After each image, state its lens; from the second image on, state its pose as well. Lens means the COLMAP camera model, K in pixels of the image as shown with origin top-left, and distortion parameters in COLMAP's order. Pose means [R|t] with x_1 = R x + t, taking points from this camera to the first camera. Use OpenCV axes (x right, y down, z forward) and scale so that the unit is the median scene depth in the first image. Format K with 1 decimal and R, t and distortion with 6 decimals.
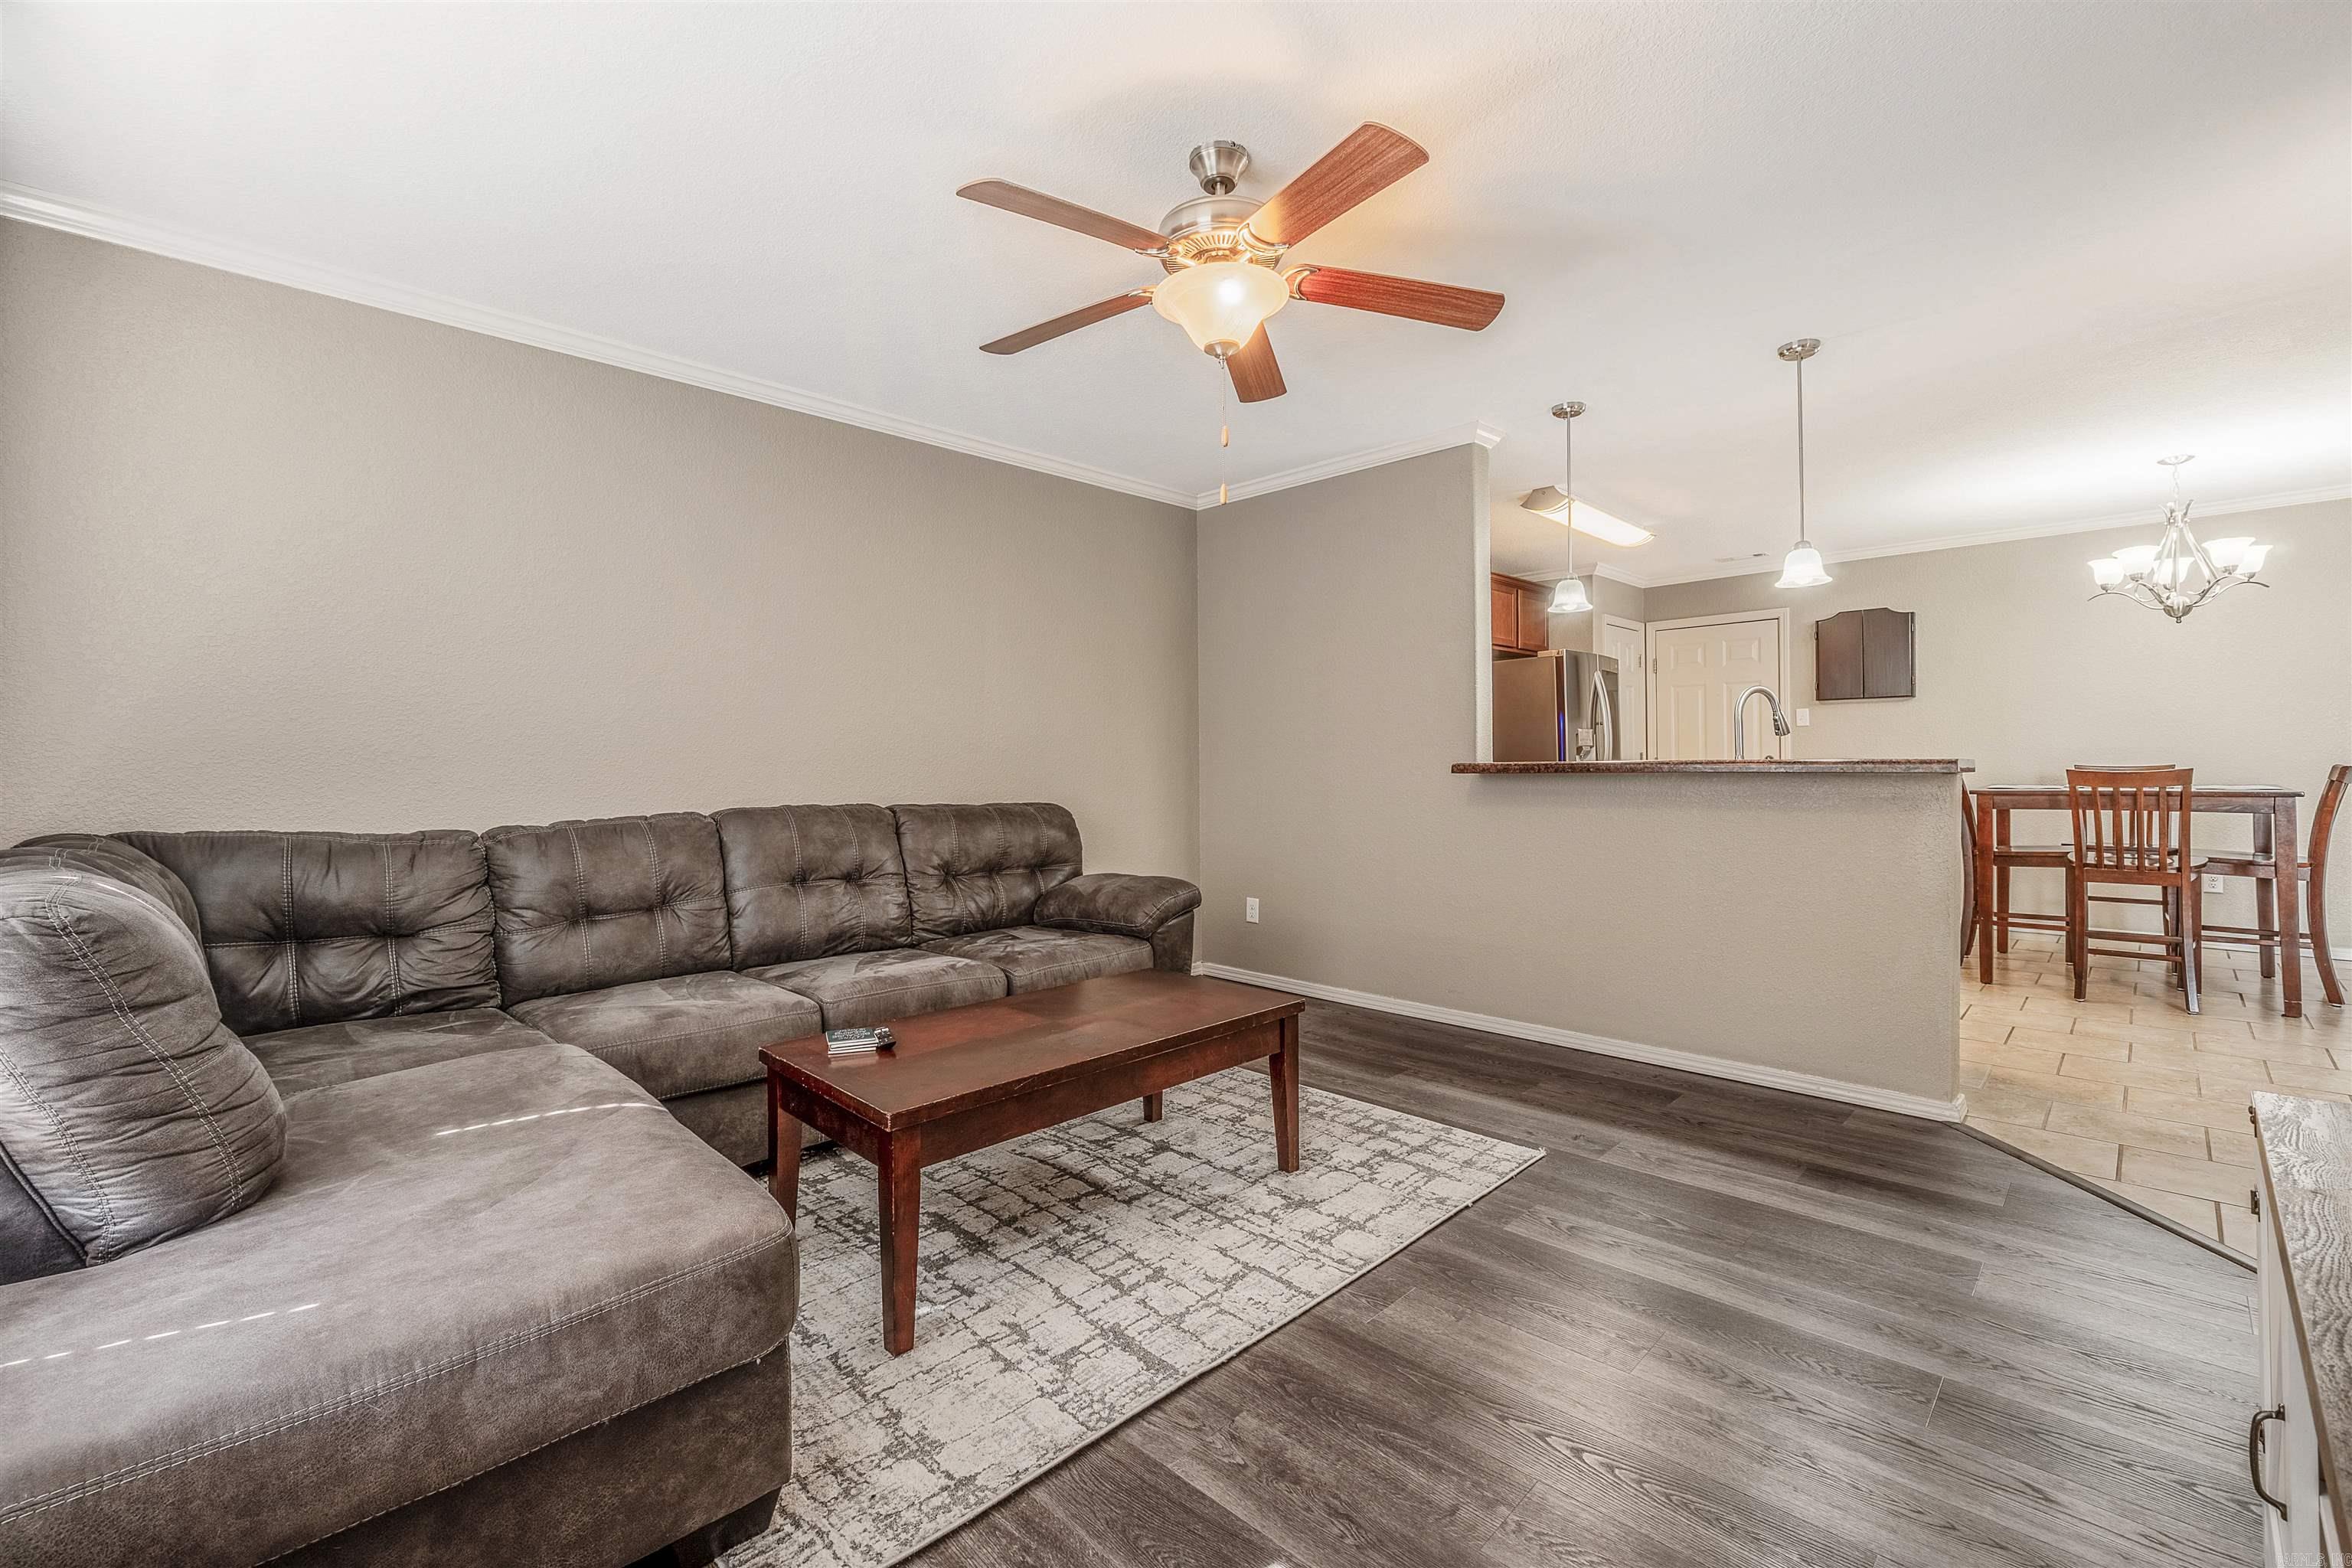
lens RADIAL K [[1018.5, 0, 1188.0], [0, 1018.5, 769.9], [0, 0, 1]] dist [-0.008063, 0.000375]
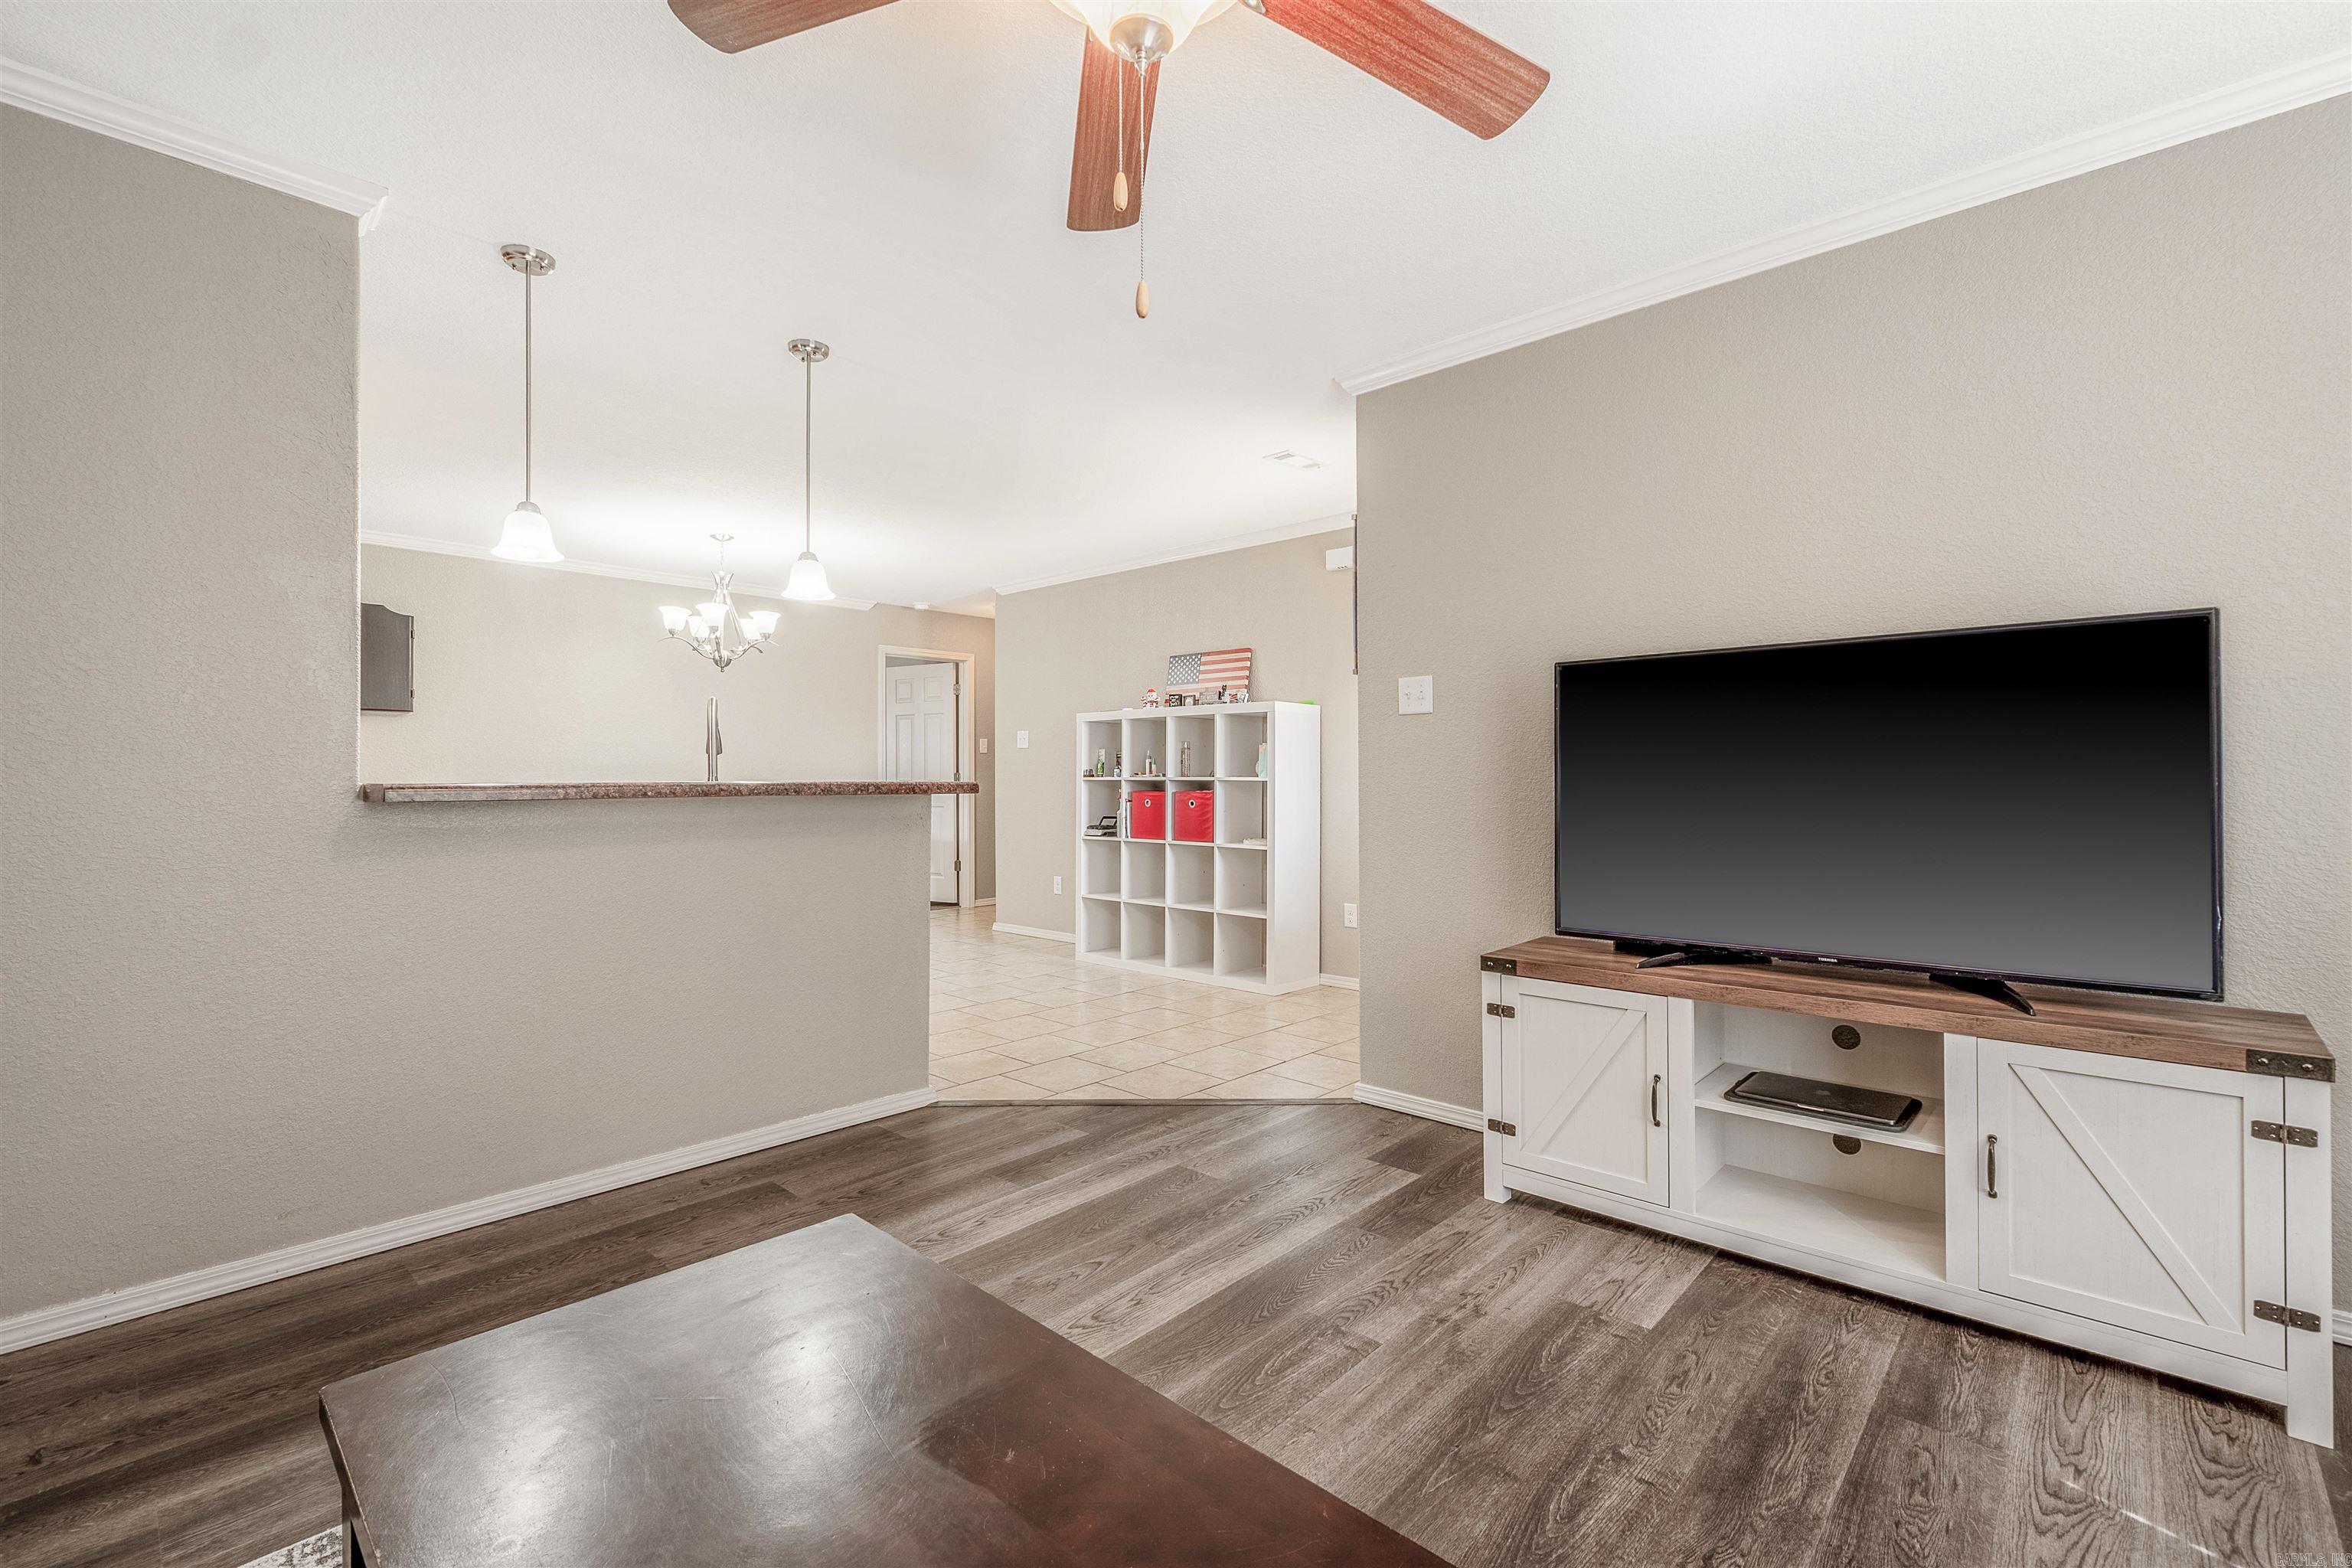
lens RADIAL K [[1018.5, 0, 1188.2], [0, 1018.5, 778.7], [0, 0, 1]] dist [-0.008063, 0.000375]
pose [[-0.033186, 0.012167, 0.999375, -0.364851], [0.007690, 0.999899, -0.011918, 0.001201], [-0.999420, 0.007290, -0.033277, 0.695492]]
